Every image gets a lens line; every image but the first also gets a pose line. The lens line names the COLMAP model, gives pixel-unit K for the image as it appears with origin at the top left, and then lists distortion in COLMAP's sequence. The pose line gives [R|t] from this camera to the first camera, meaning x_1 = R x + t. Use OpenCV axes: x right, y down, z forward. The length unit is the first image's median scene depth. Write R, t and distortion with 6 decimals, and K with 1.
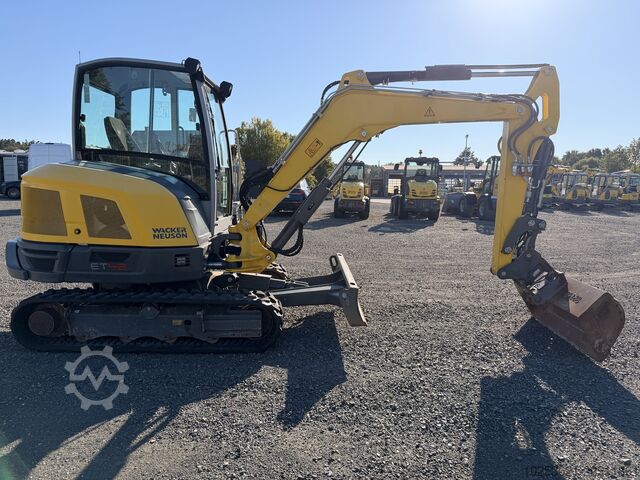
lens RADIAL K [[469.8, 0, 305.4], [0, 469.8, 241.6], [0, 0, 1]] dist [0.026741, -0.037528]
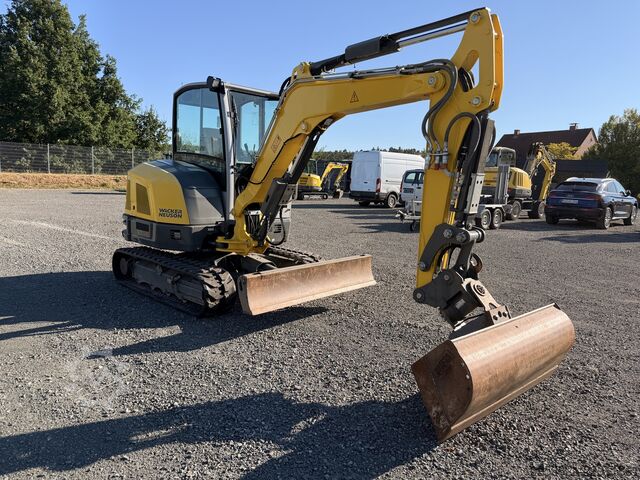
lens RADIAL K [[469.8, 0, 317.8], [0, 469.8, 237.0], [0, 0, 1]] dist [0.026741, -0.037528]
pose [[0.685599, 0.095819, -0.721646, 0.877651], [-0.110418, 0.993518, 0.027015, -0.030613], [0.719557, 0.061161, 0.691735, 0.357719]]
